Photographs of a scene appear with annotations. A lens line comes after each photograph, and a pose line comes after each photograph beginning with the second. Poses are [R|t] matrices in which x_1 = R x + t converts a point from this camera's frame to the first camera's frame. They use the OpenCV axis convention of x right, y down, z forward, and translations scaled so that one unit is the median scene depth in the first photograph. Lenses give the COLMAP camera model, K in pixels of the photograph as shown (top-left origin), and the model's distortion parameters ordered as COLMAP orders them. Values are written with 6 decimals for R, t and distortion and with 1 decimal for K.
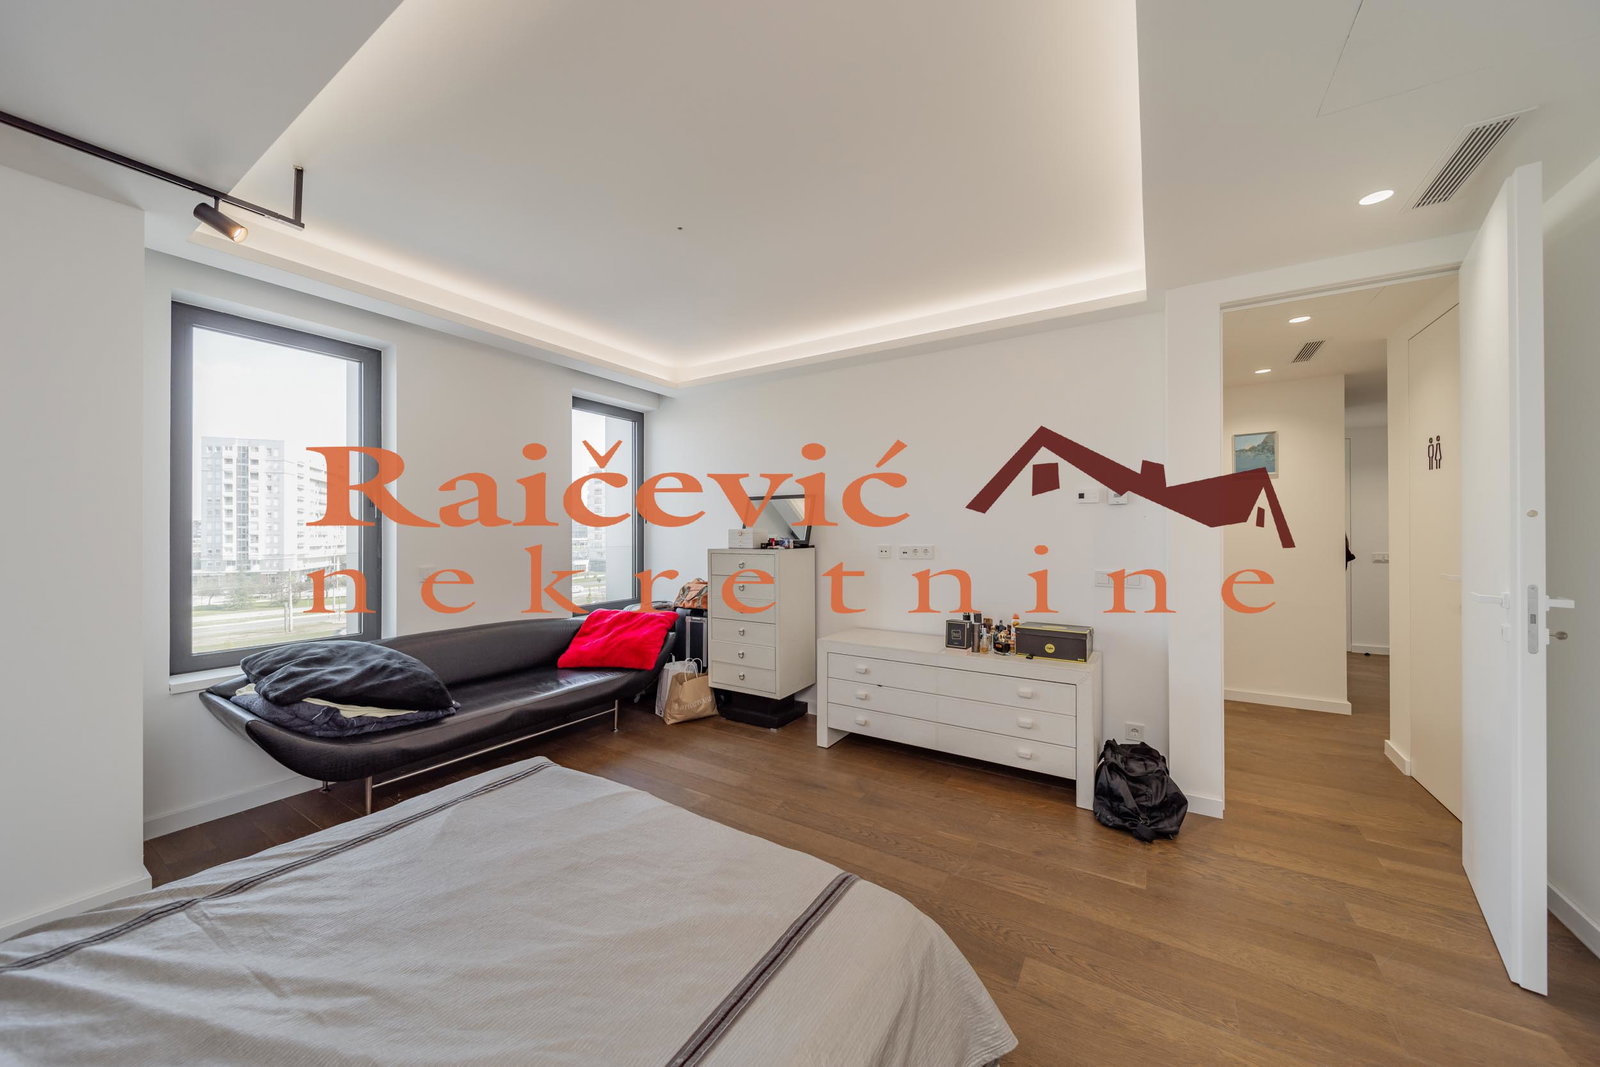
lens RADIAL K [[563.3, 0, 794.7], [0, 563.3, 526.1], [0, 0, 1]] dist [-0.000056, -0.000152]
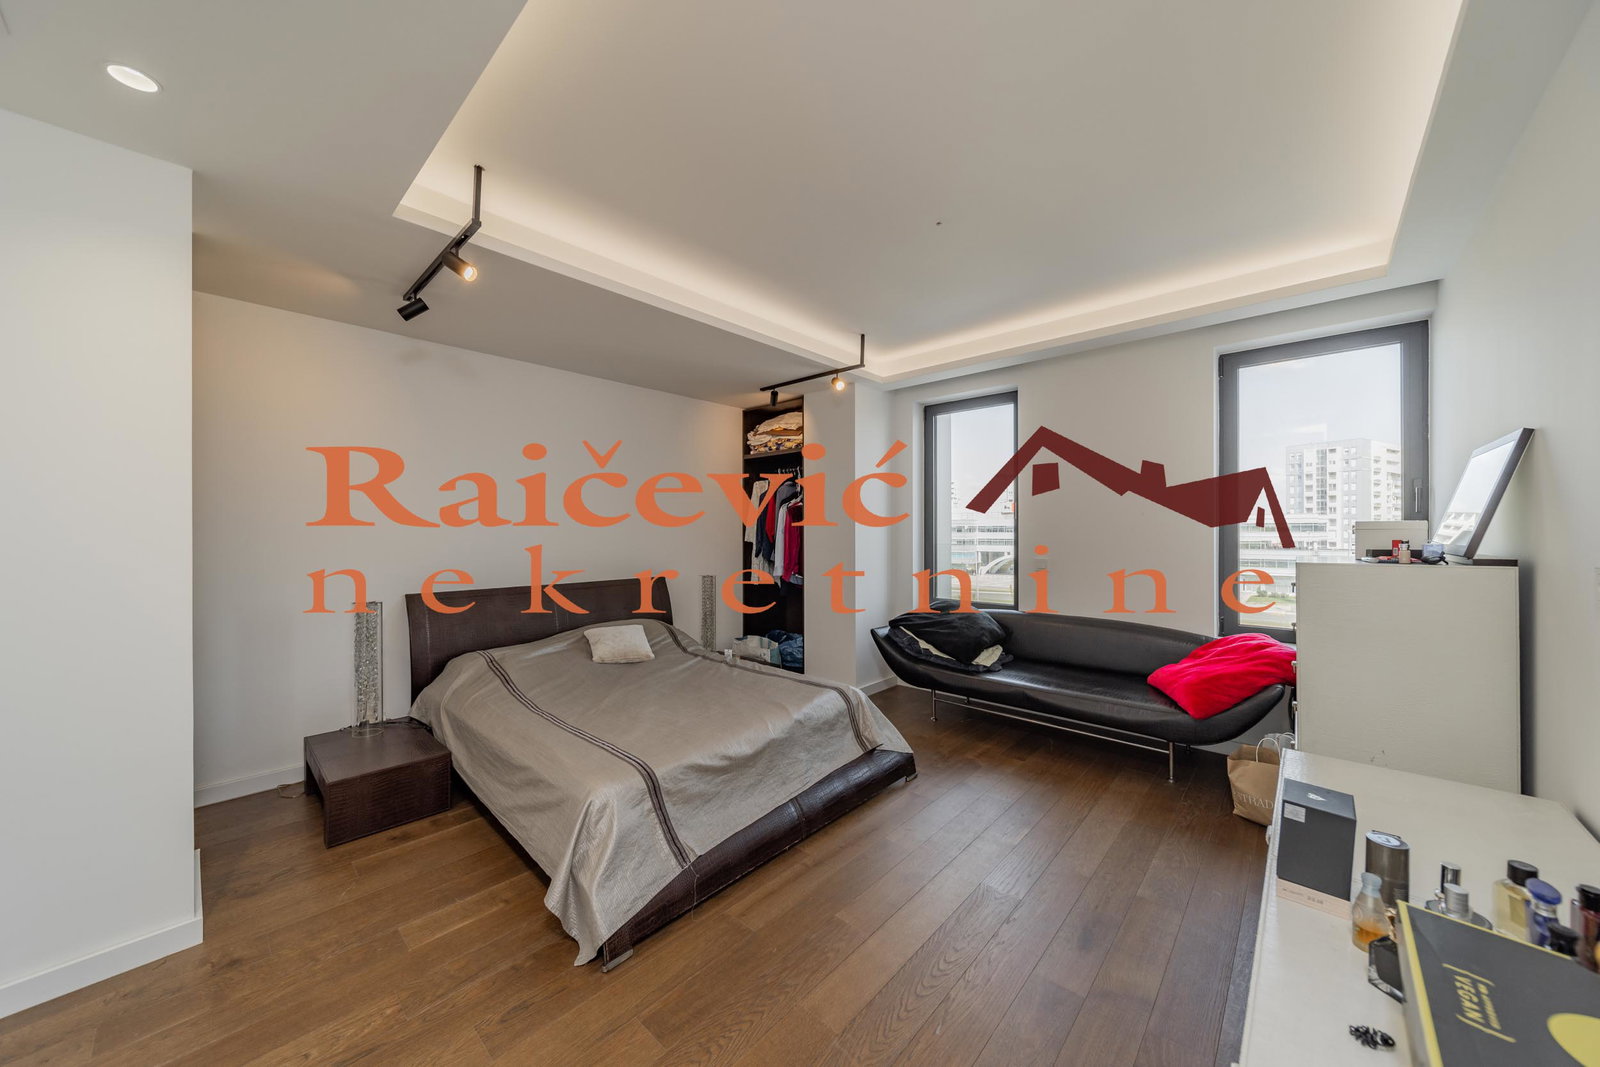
lens RADIAL K [[563.3, 0, 794.7], [0, 563.3, 526.1], [0, 0, 1]] dist [-0.000056, -0.000152]
pose [[-0.187822, -0.014160, -0.982101, 0.766415], [0.012968, 0.999773, -0.016895, 0.019235], [0.982117, -0.015910, -0.187596, 0.874113]]
